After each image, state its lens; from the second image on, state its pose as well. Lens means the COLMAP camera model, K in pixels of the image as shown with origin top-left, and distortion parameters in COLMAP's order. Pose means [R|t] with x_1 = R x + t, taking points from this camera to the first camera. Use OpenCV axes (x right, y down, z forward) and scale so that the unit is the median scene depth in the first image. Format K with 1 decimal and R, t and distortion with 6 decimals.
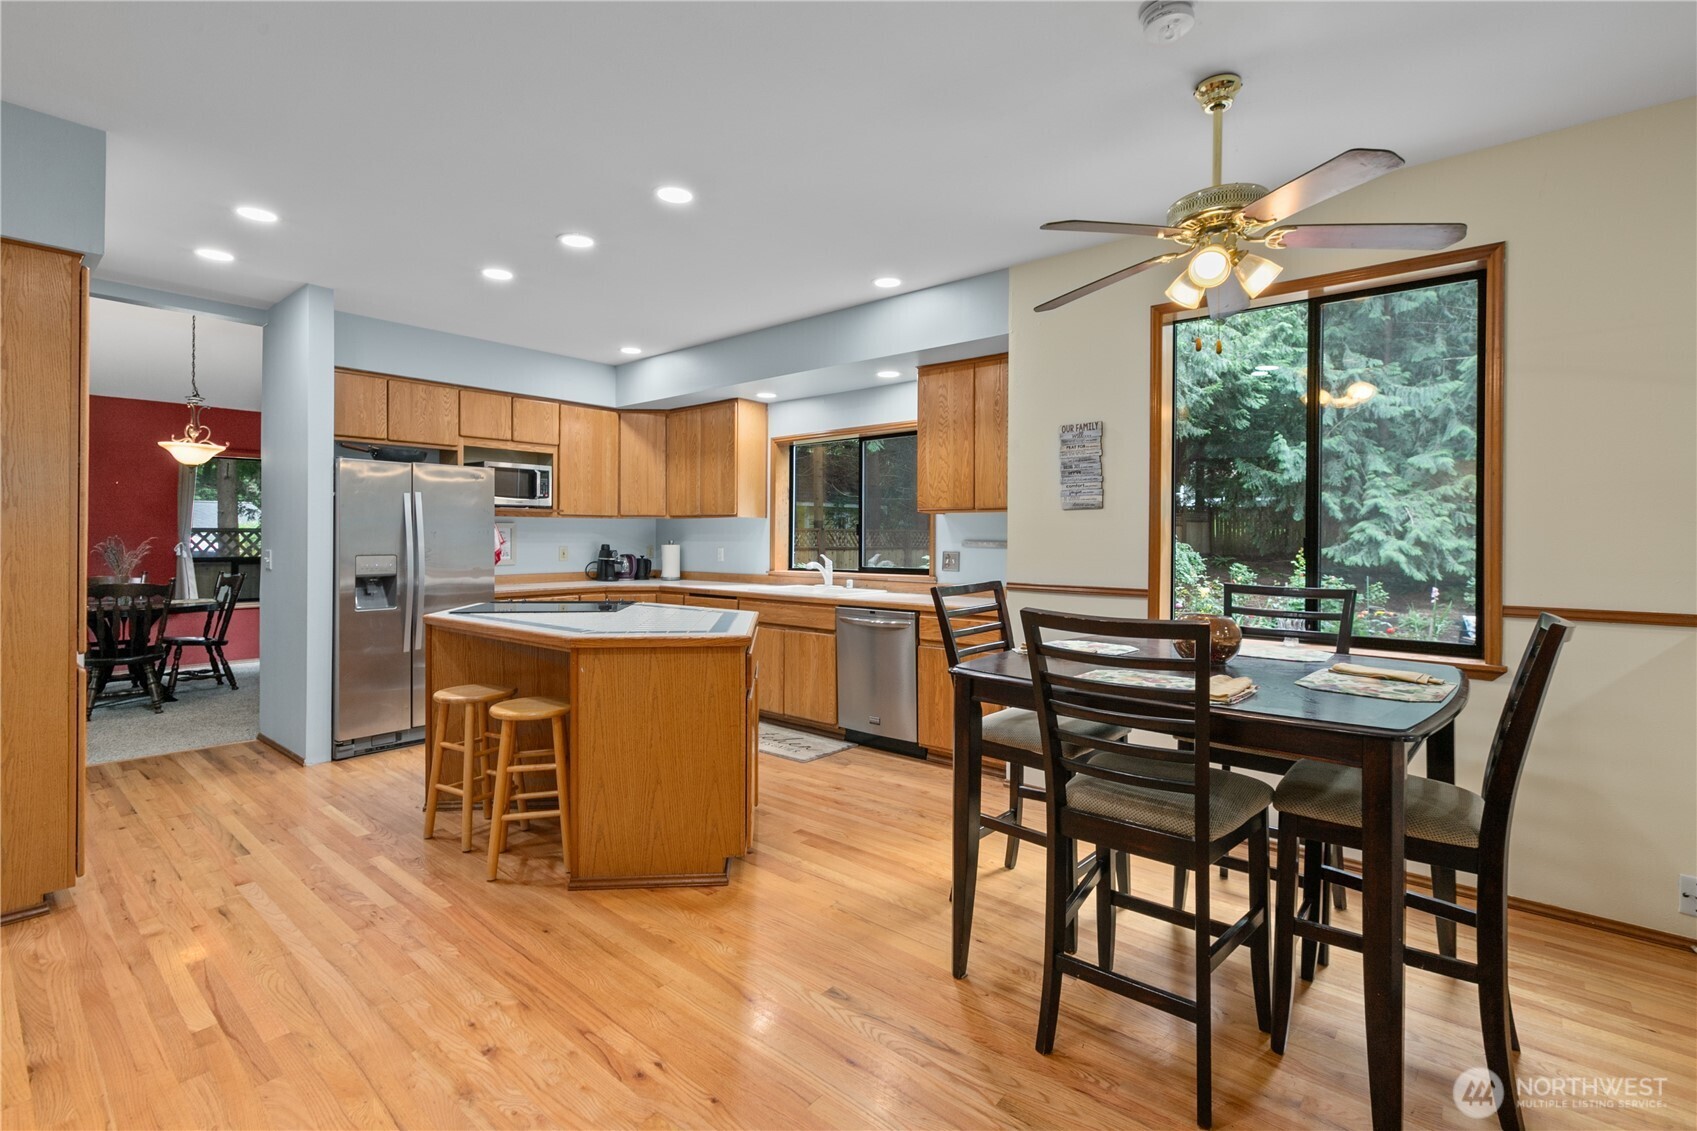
lens RADIAL K [[774.5, 0, 849.3], [0, 774.5, 540.6], [0, 0, 1]] dist [-0.000093, 0.000156]
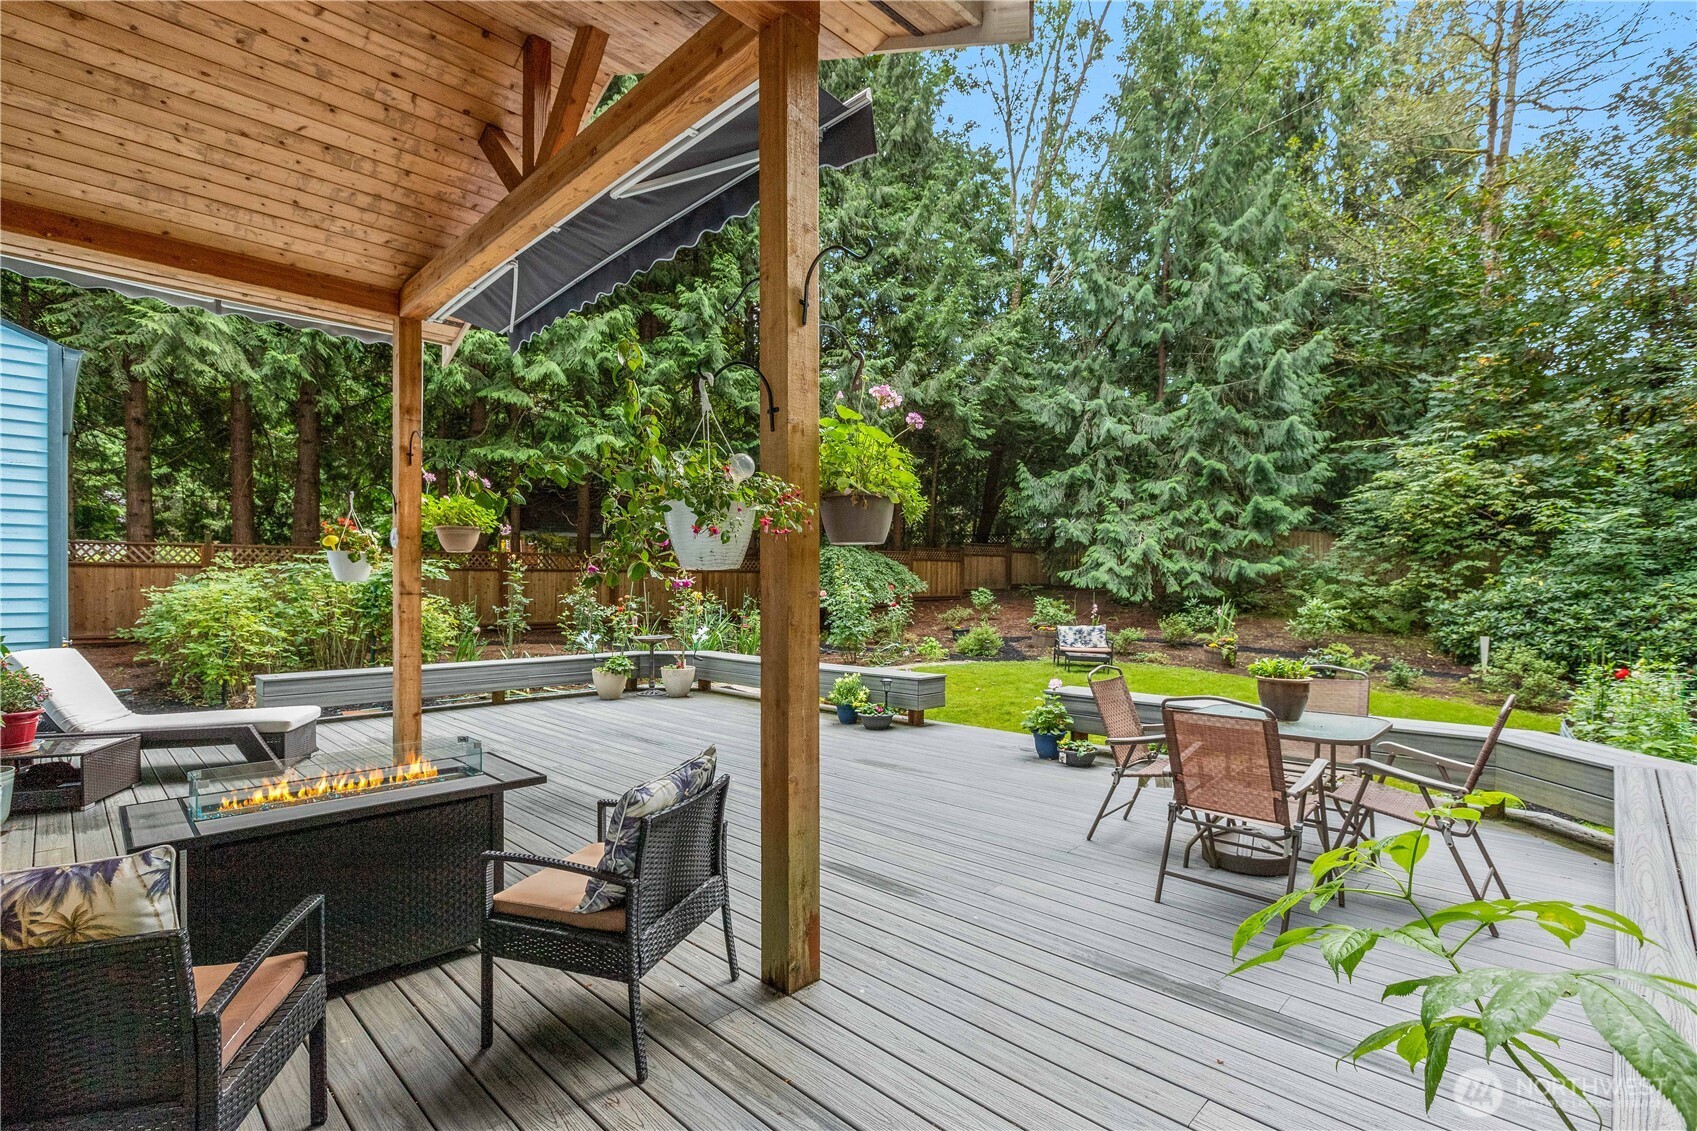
lens RADIAL K [[784.9, 0, 857.6], [0, 784.9, 589.9], [0, 0, 1]] dist [-0.001066, -0.000113]
pose [[0.997596, -0.004718, -0.069141, 1.461512], [0.004863, 0.999986, 0.001916, 0.107996], [0.069131, -0.002248, 0.997605, -0.251751]]
